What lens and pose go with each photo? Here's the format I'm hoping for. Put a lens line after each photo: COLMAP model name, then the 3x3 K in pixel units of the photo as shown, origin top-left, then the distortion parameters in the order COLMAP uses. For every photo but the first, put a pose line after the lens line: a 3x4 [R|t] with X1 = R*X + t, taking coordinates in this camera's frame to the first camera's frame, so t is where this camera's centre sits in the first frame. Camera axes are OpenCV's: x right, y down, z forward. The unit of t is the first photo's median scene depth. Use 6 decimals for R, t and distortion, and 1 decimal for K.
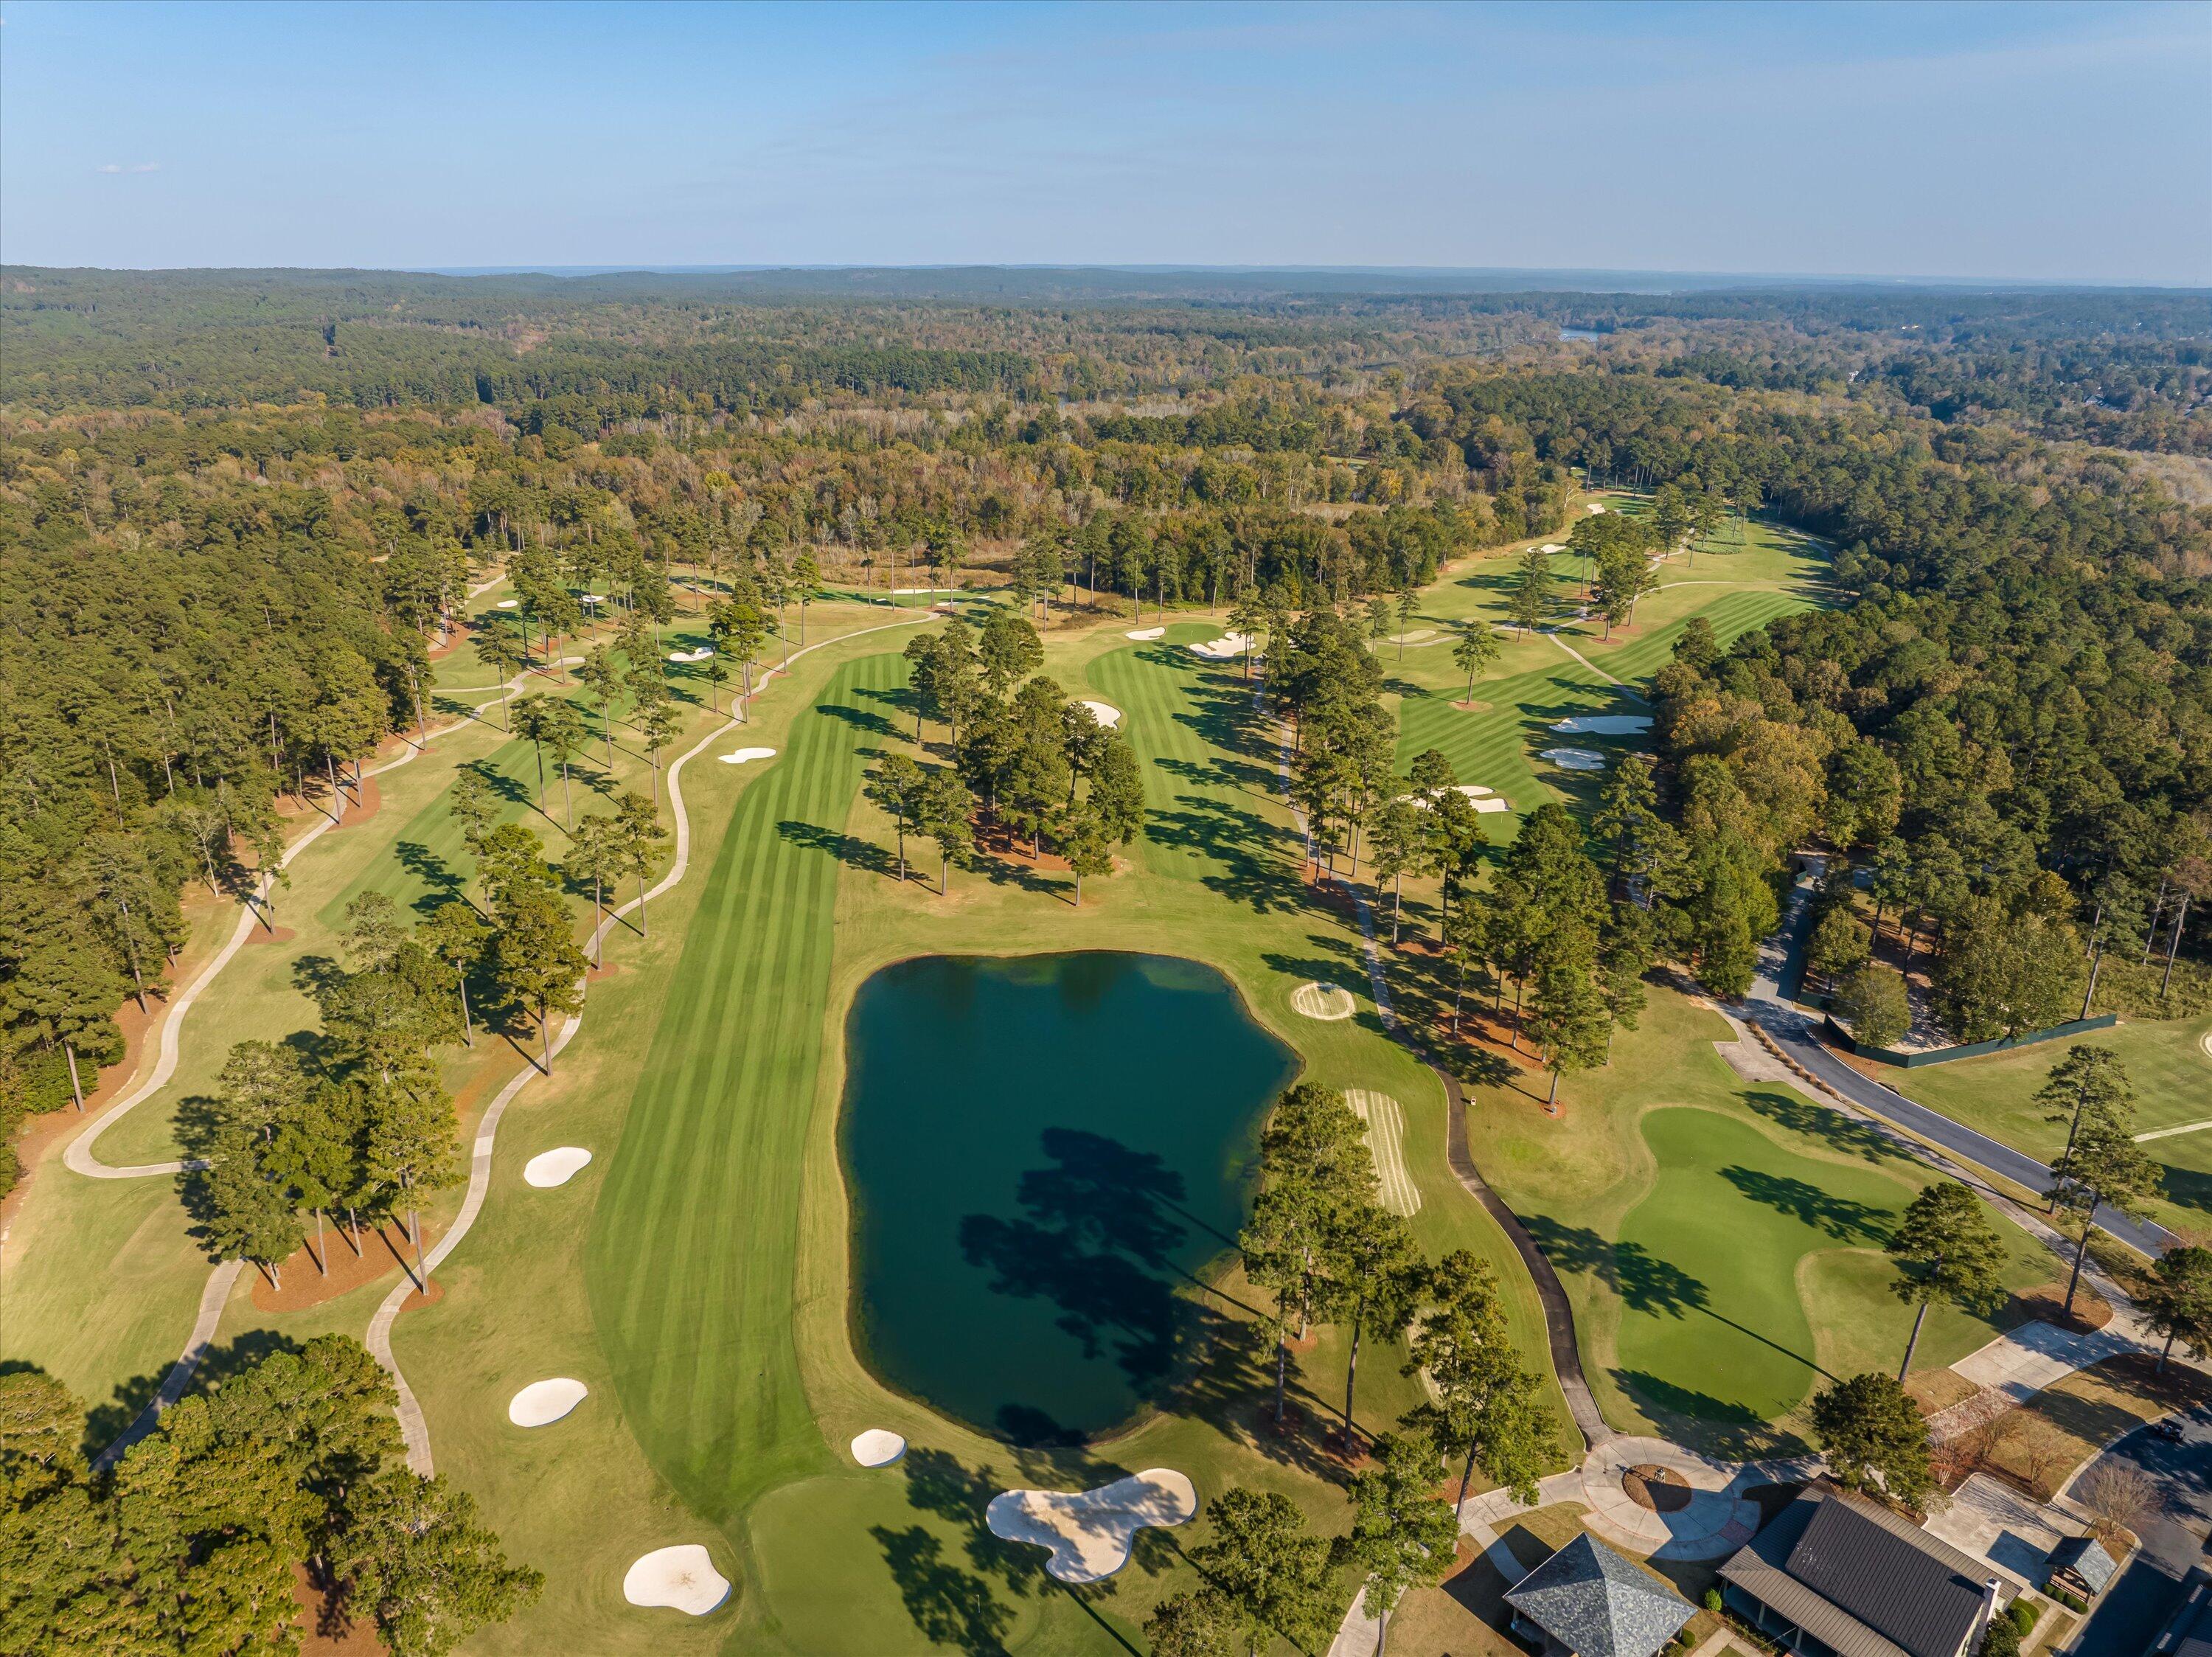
lens RADIAL K [[1560.4, 0, 1111.2], [0, 1560.4, 824.3], [0, 0, 1]] dist [-0.033268, -0.009587]
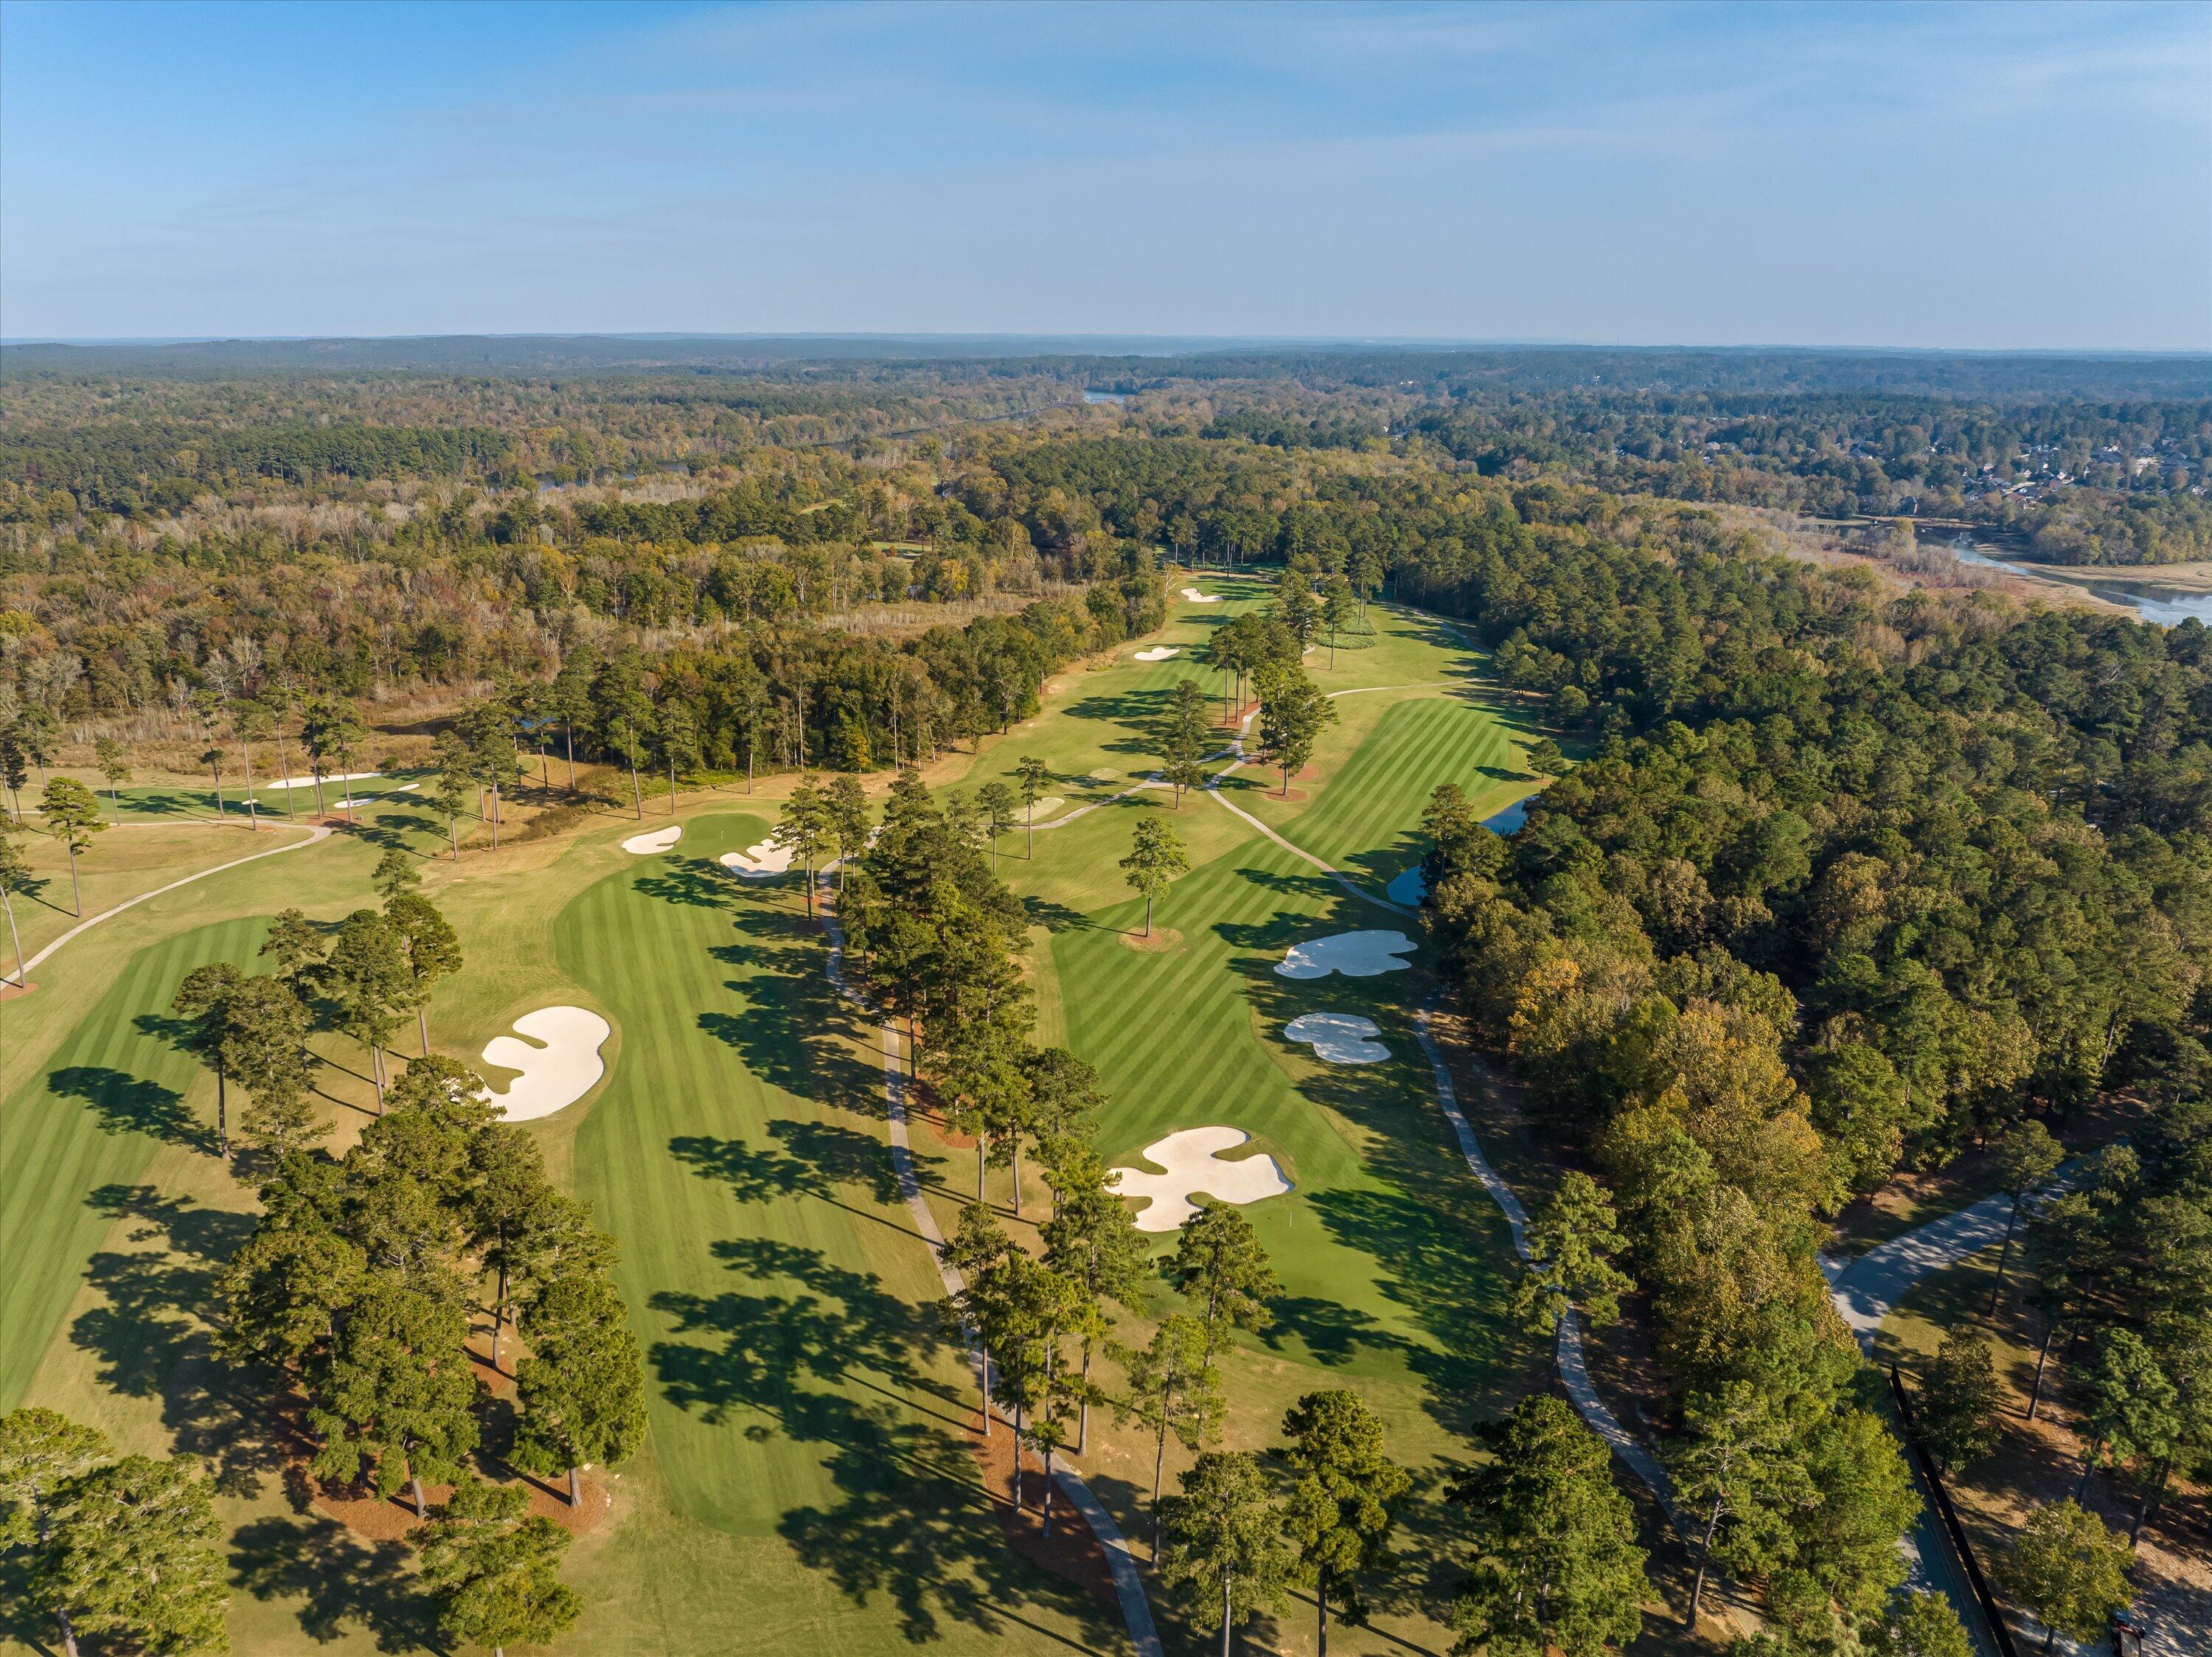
lens RADIAL K [[1560.4, 0, 1111.2], [0, 1560.4, 824.3], [0, 0, 1]] dist [-0.033268, -0.009587]
pose [[0.955989, -0.087935, 0.279915, 0.020834], [0.098902, 0.994776, -0.025270, -0.080070], [-0.276230, 0.051842, 0.959692, 0.255273]]
